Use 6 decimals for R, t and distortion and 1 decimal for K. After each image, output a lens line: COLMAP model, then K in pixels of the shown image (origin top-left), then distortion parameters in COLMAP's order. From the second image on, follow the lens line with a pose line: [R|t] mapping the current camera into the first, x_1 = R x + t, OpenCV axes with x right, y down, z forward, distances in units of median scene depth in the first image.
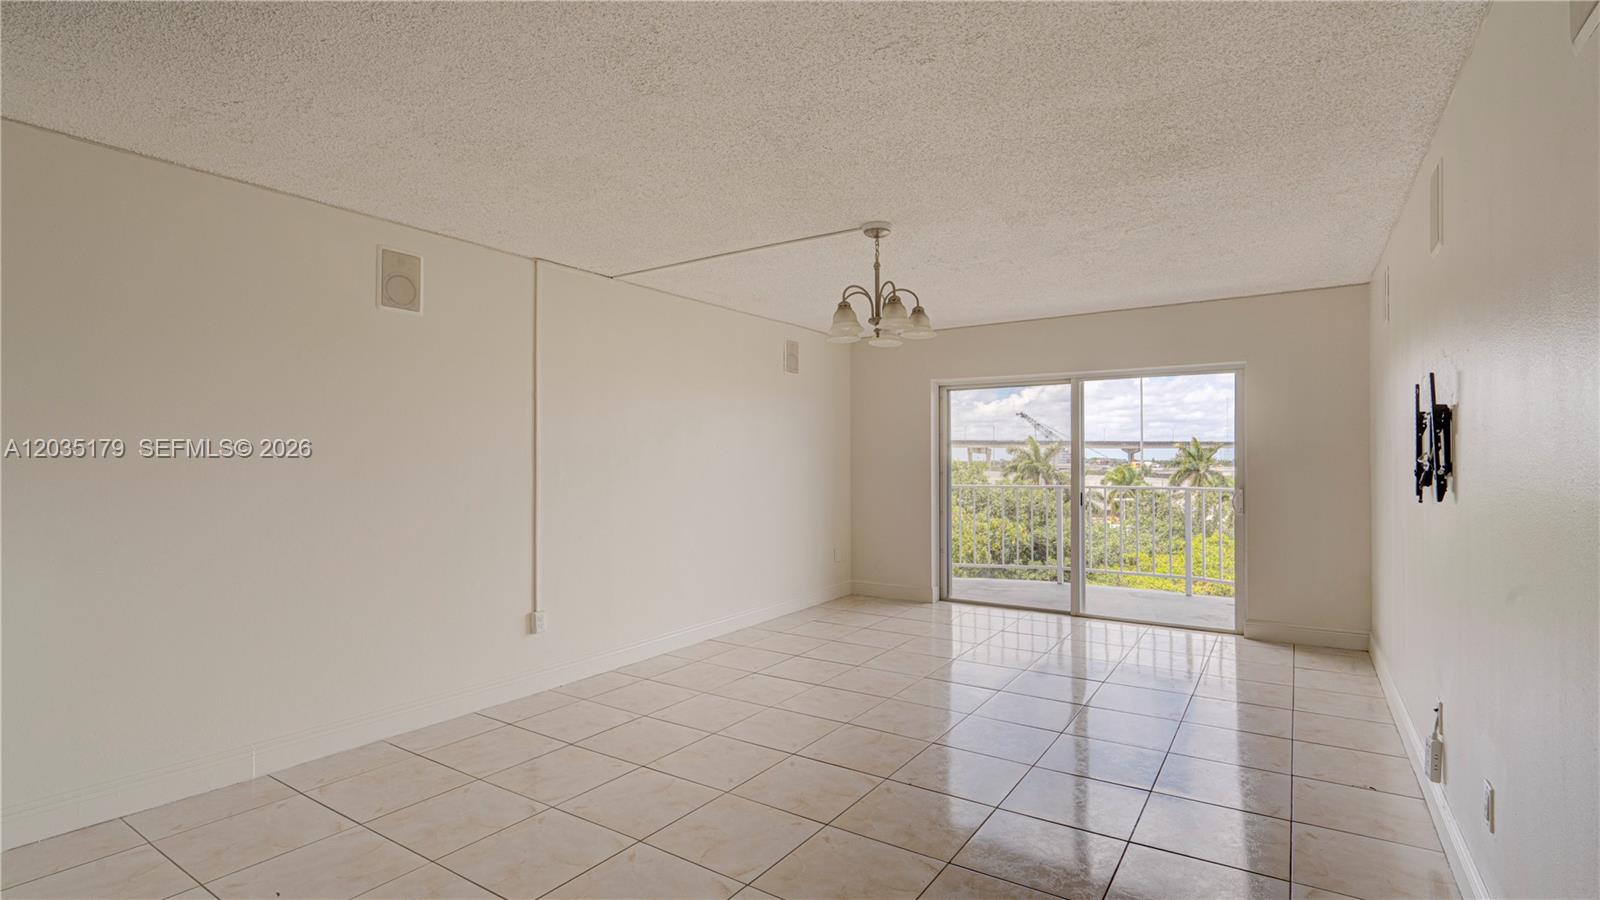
lens RADIAL K [[738.1, 0, 796.9], [0, 738.1, 459.6], [0, 0, 1]] dist [0.000102, 0.001565]
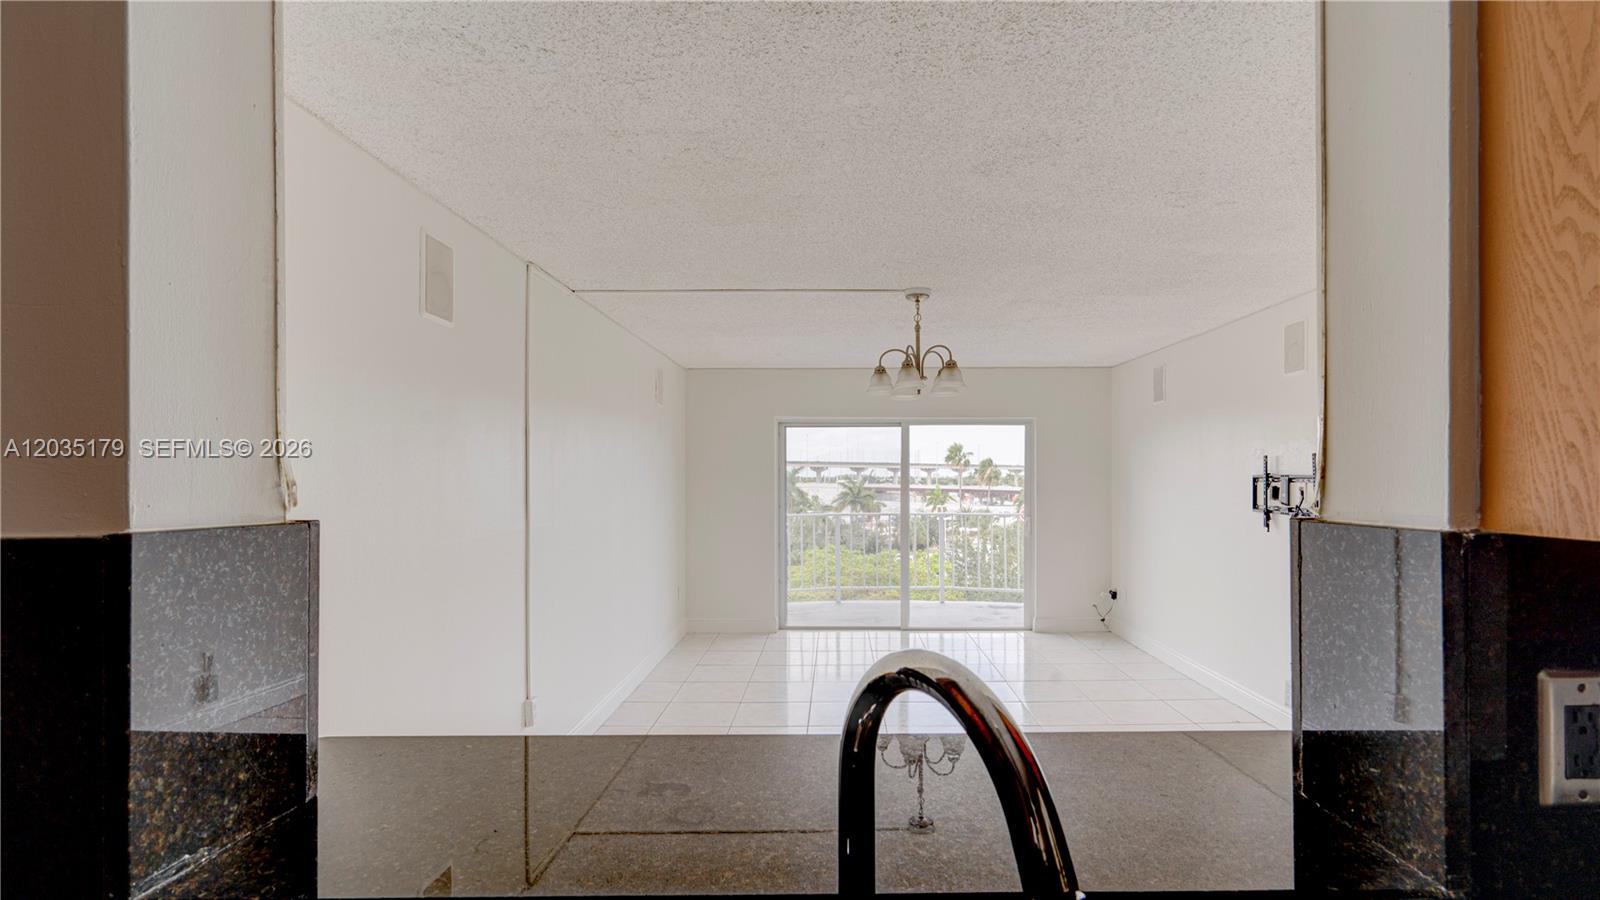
lens RADIAL K [[750.4, 0, 841.4], [0, 750.4, 473.7], [0, 0, 1]] dist [-0.001310, 0.000122]
pose [[0.826110, 0.002204, 0.563504, -0.362698], [-0.000216, 0.999994, -0.003593, -0.026295], [-0.563508, 0.002846, 0.826106, 0.090580]]
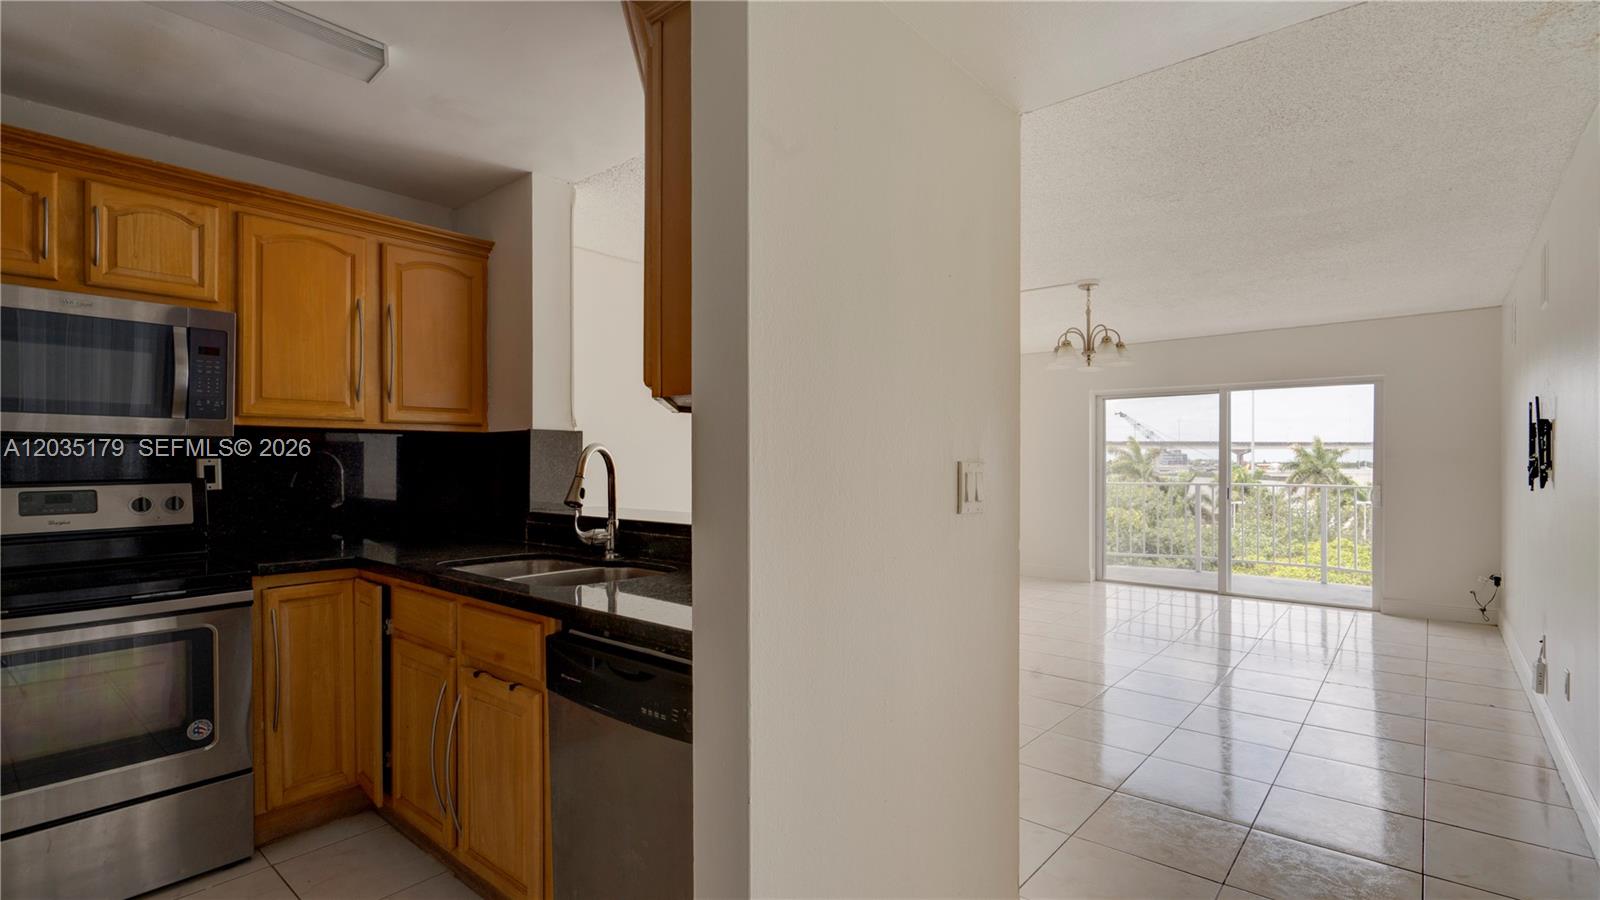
lens RADIAL K [[739.8, 0, 800.6], [0, 739.8, 466.1], [0, 0, 1]] dist [0.000041, 0.000378]
pose [[0.993890, 0.003404, -0.110327, -0.153762], [-0.002524, 0.999964, 0.008112, 0.002689], [0.110350, -0.007784, 0.993862, -0.225936]]
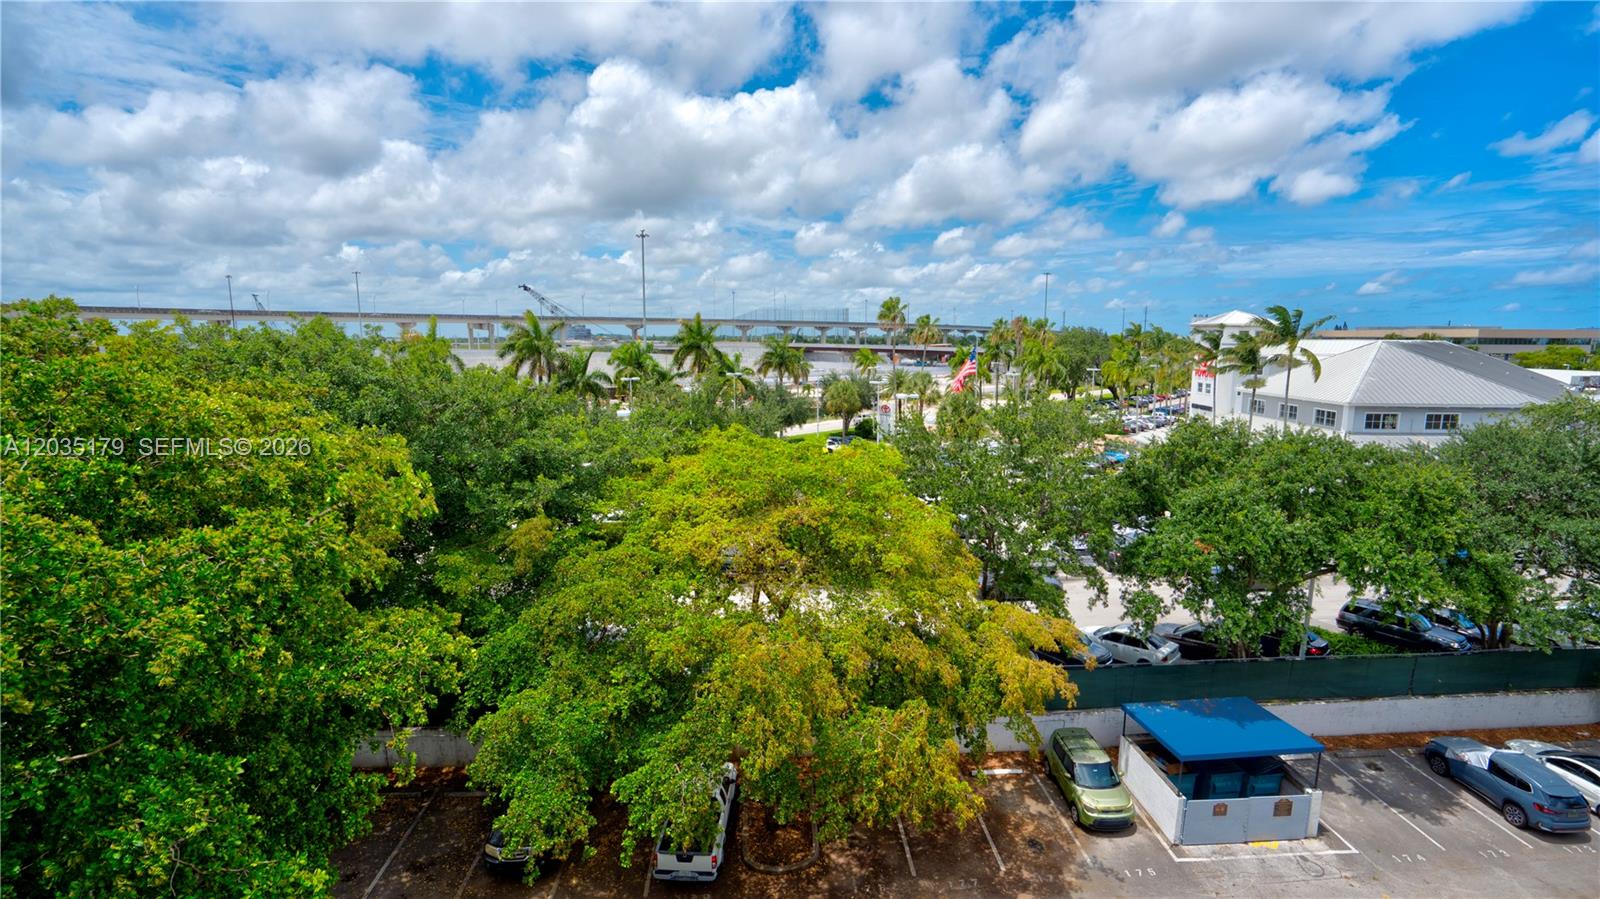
lens RADIAL K [[749.1, 0, 806.5], [0, 749.1, 455.0], [0, 0, 1]] dist [-0.049274, 0.024671]
pose [[0.796949, -0.093246, 0.596806, 0.524110], [-0.002544, 0.987486, 0.157685, -0.024930], [-0.604041, -0.127185, 0.786739, 1.222493]]
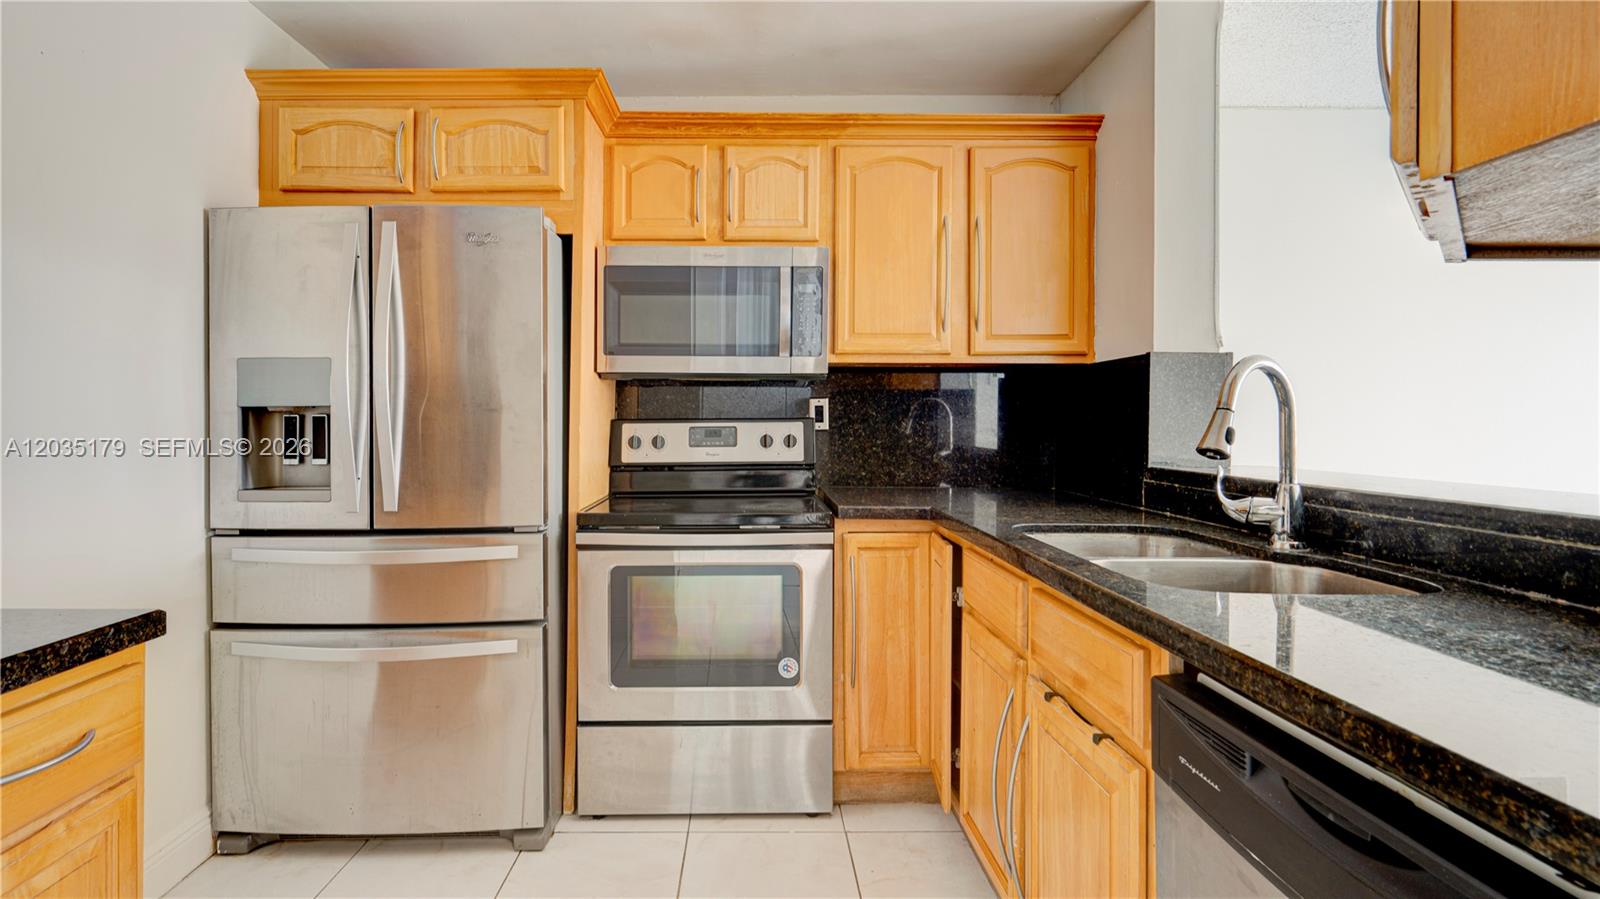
lens RADIAL K [[743.0, 0, 752.6], [0, 743.0, 423.0], [0, 0, 1]] dist [-0.011219, -0.000047]
pose [[0.560596, 0.006848, -0.828061, -0.200018], [-0.004431, 0.999976, 0.005270, 0.015537], [0.828077, 0.000715, 0.560613, -0.112151]]
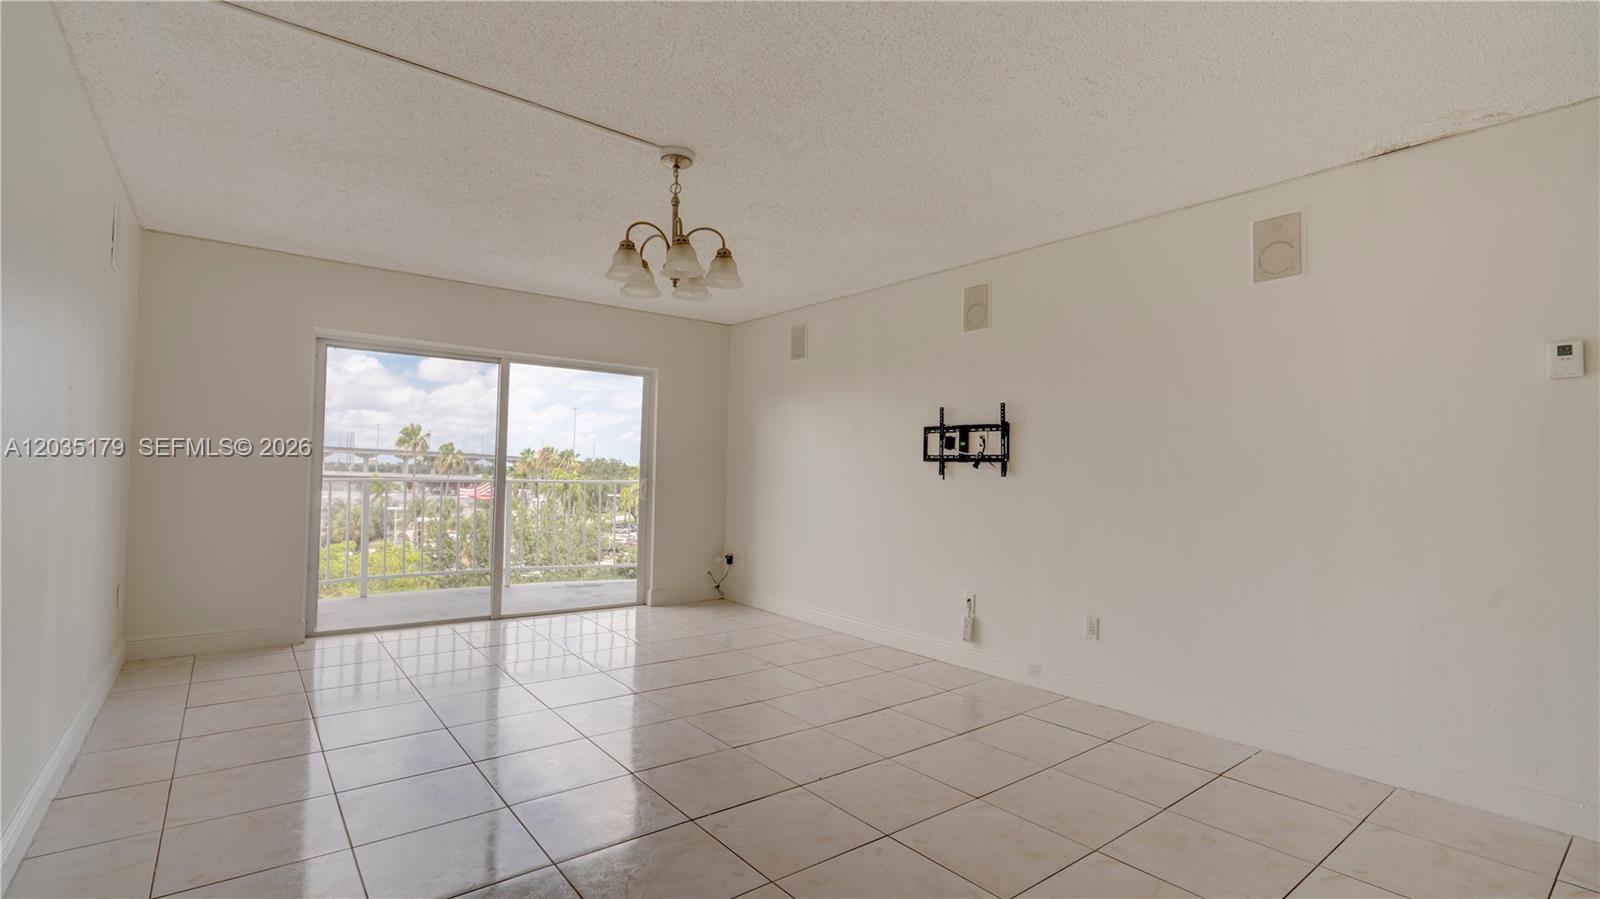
lens RADIAL K [[732.1, 0, 808.6], [0, 732.1, 450.0], [0, 0, 1]] dist [-0.003945, 0.000131]
pose [[0.304562, 0.036528, 0.951792, -0.369905], [-0.021833, 0.999270, -0.031364, 0.023843], [-0.952242, -0.011228, 0.305137, 0.361869]]
